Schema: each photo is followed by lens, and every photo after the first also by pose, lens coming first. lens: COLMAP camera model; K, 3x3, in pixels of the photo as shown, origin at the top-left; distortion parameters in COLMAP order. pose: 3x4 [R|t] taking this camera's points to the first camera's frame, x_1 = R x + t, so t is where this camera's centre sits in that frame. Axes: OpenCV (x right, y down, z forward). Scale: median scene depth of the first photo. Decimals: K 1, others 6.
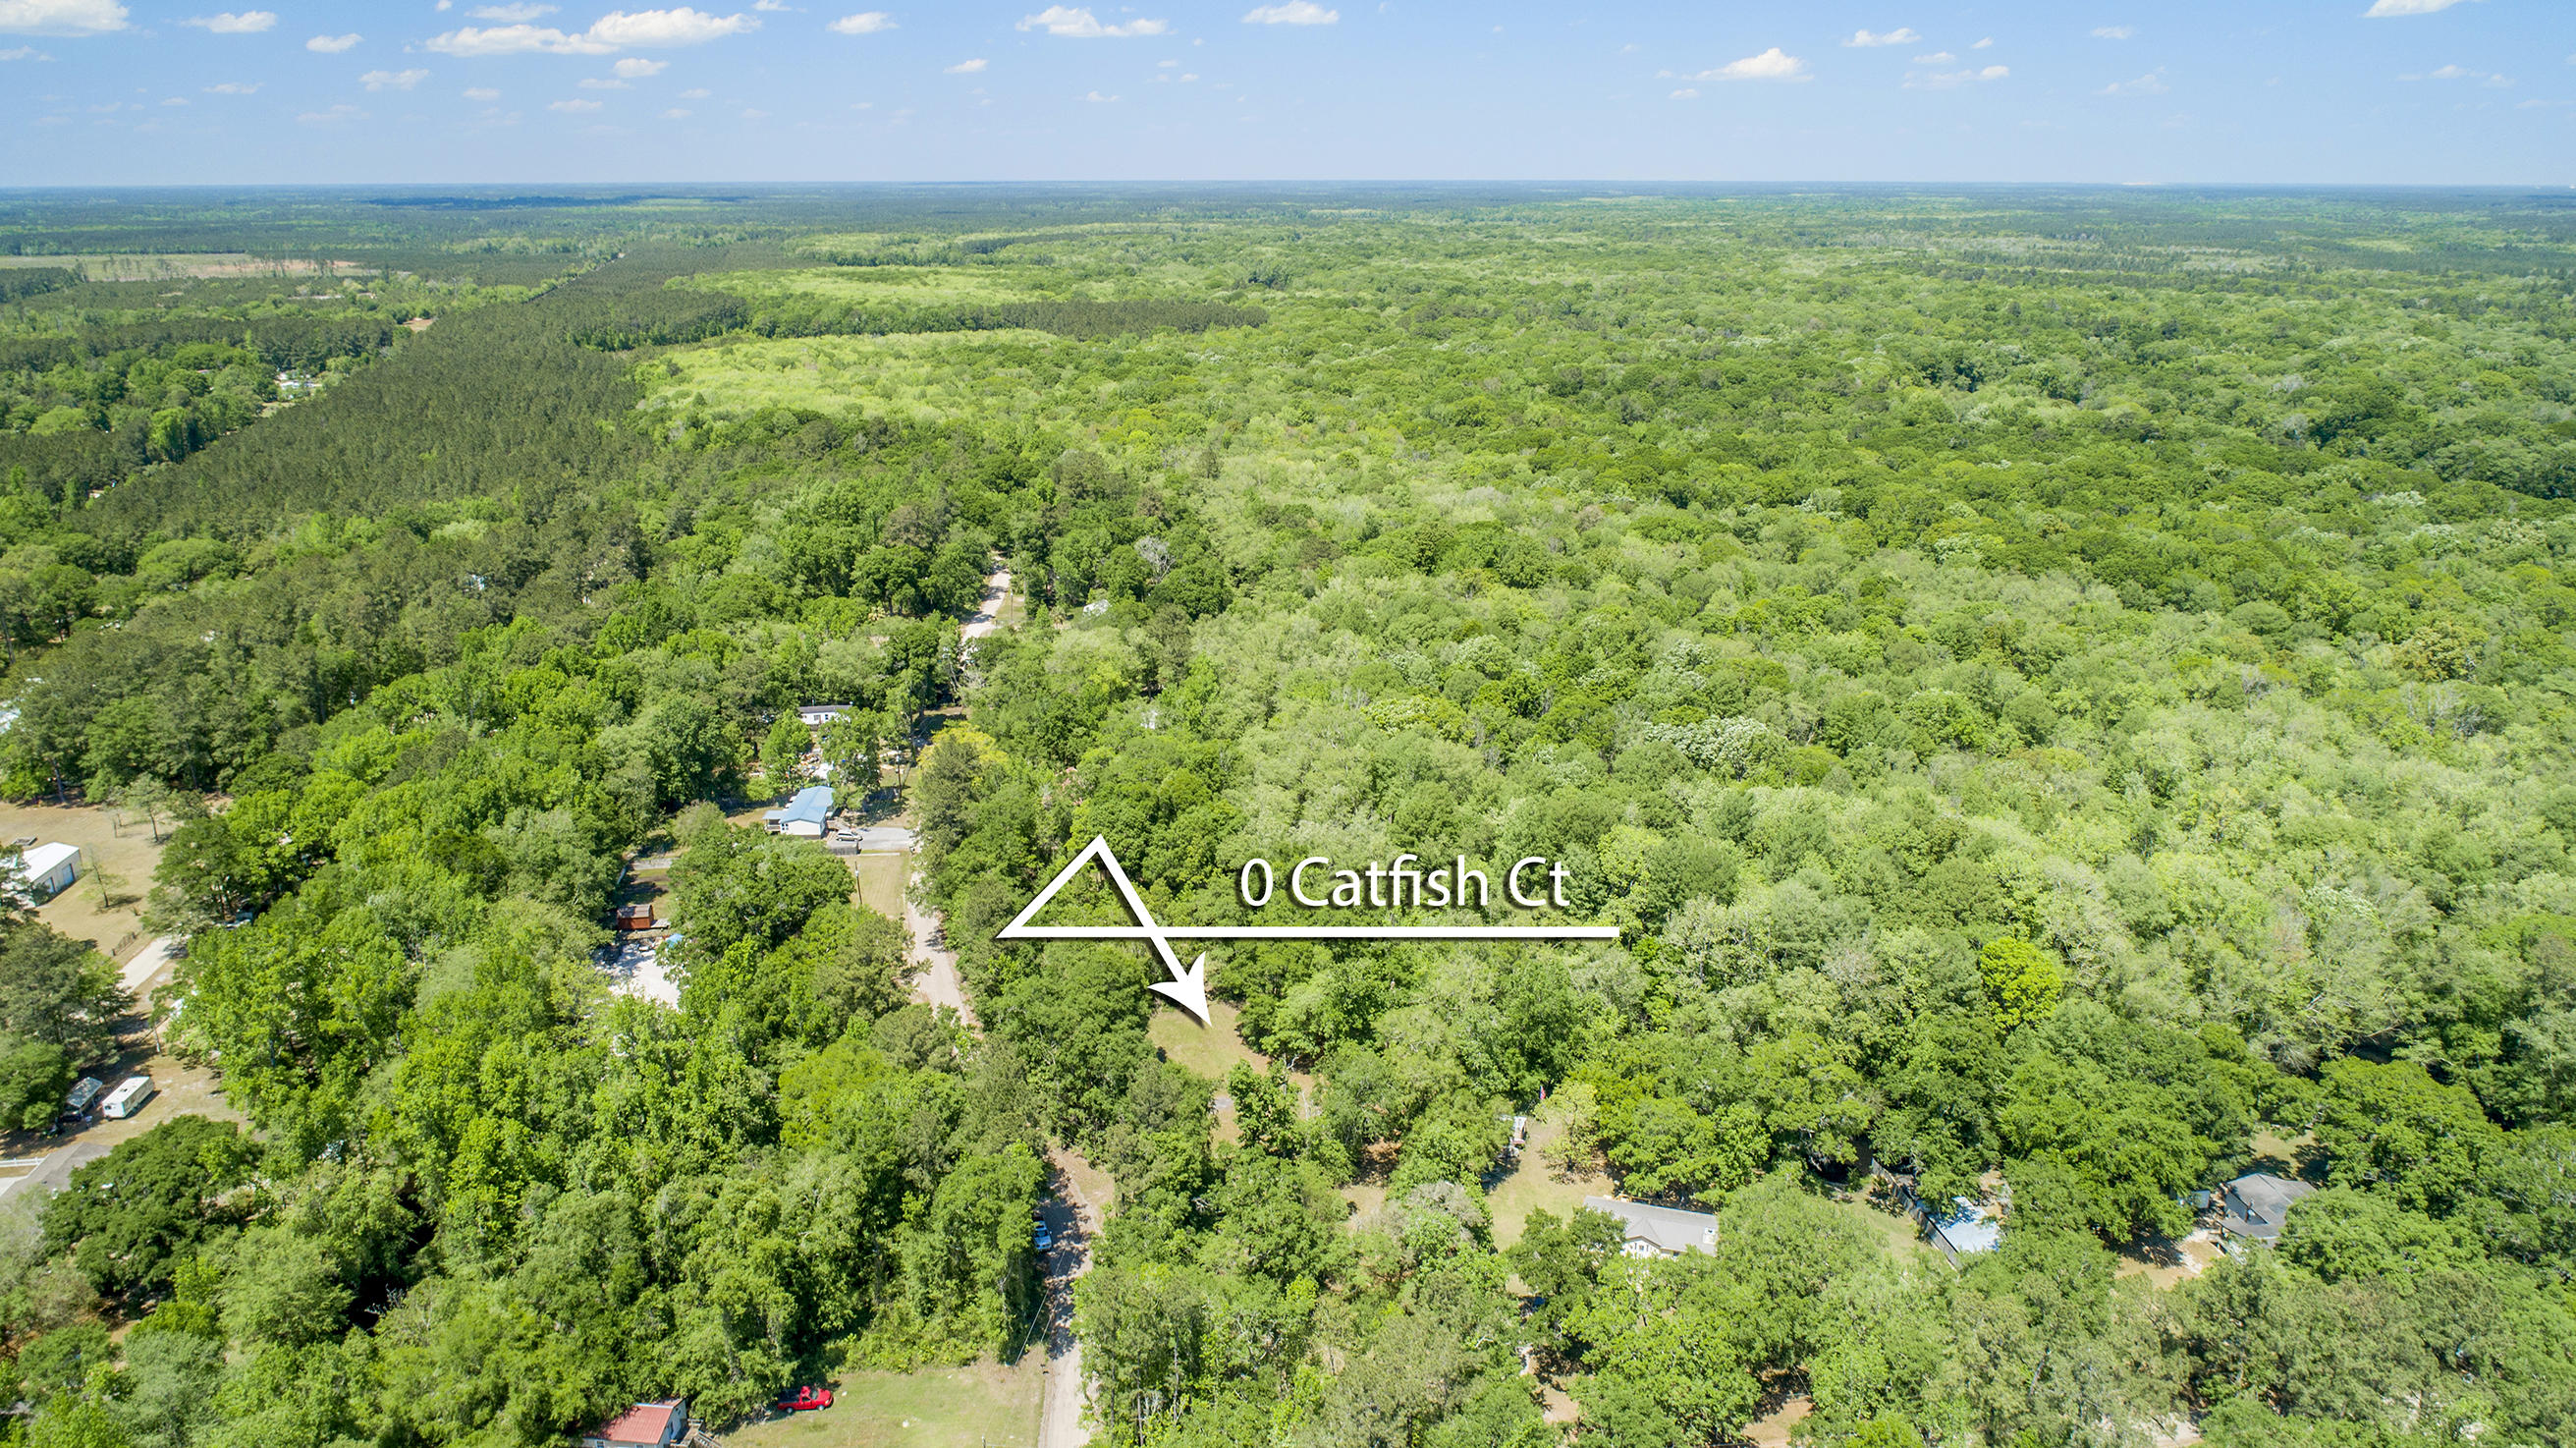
lens RADIAL K [[1776.1, 0, 1272.3], [0, 1776.1, 733.9], [0, 0, 1]] dist [-0.013938, 0.016824]
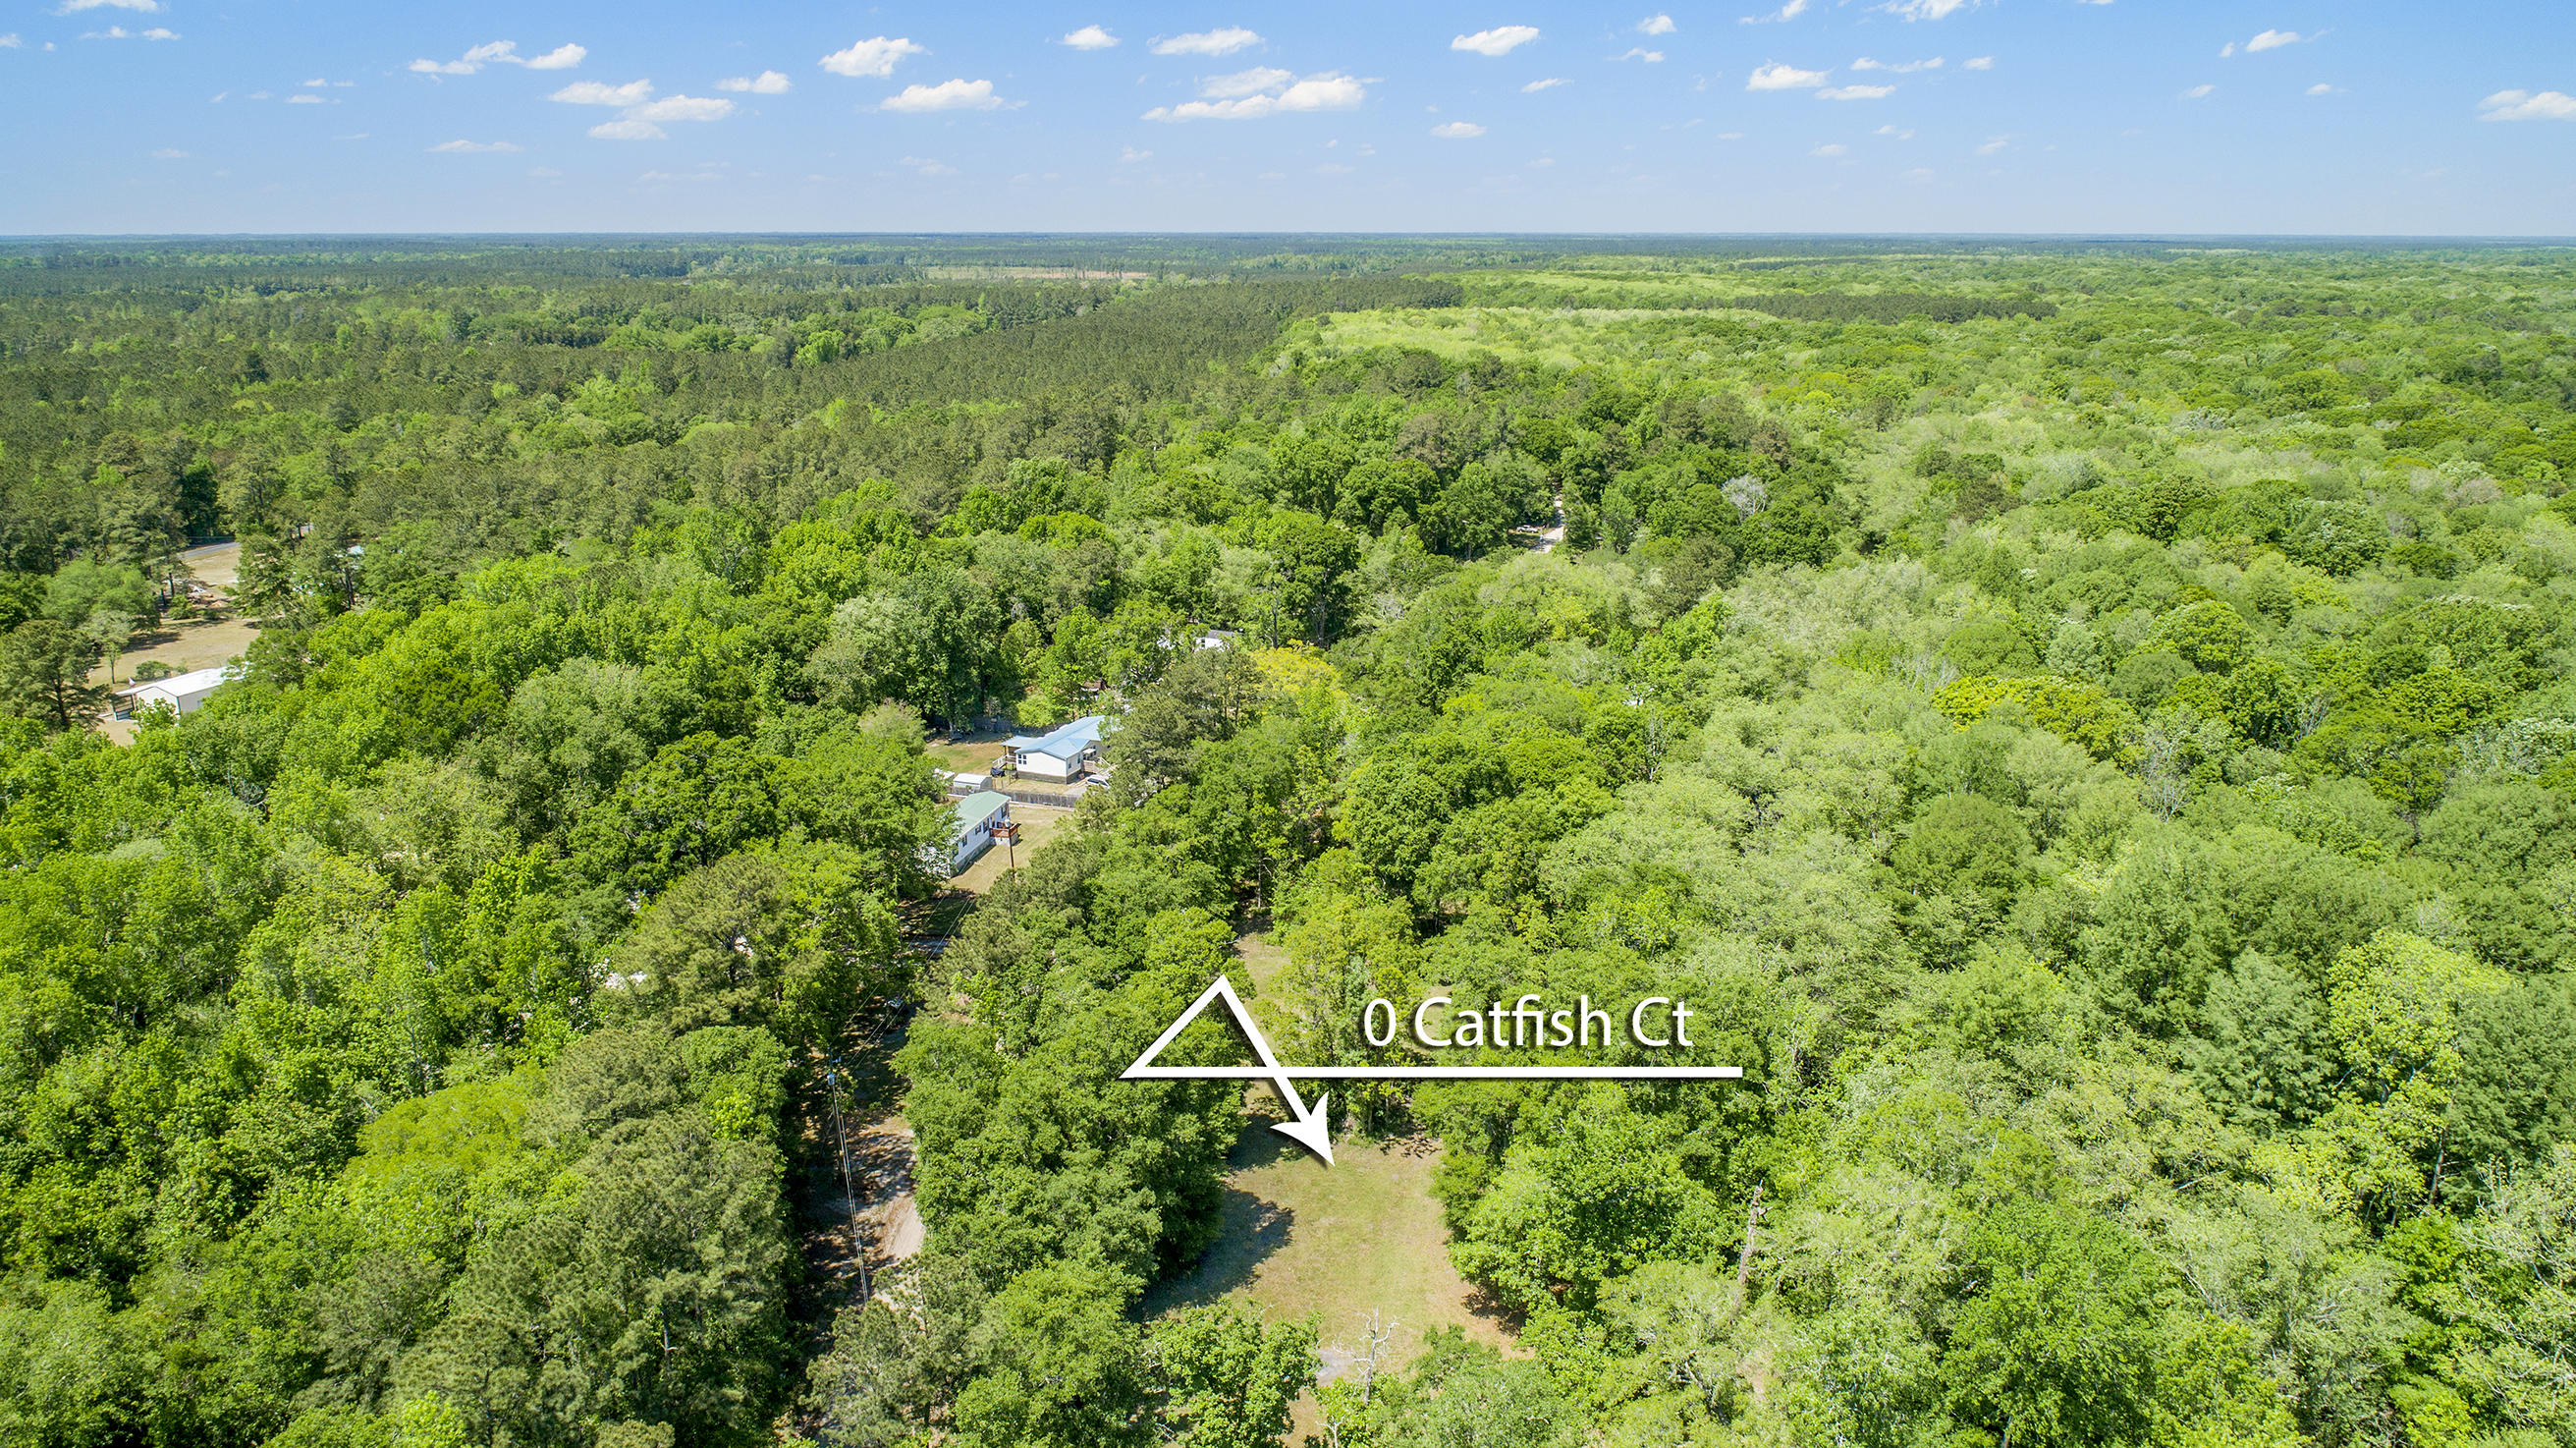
lens RADIAL K [[1776.1, 0, 1294.8], [0, 1776.1, 735.1], [0, 0, 1]] dist [-0.013938, 0.016824]
pose [[0.906337, 0.118810, -0.405509, 0.092664], [-0.134598, 0.990844, -0.010526, 0.033676], [0.400546, 0.064121, 0.914030, 0.381826]]
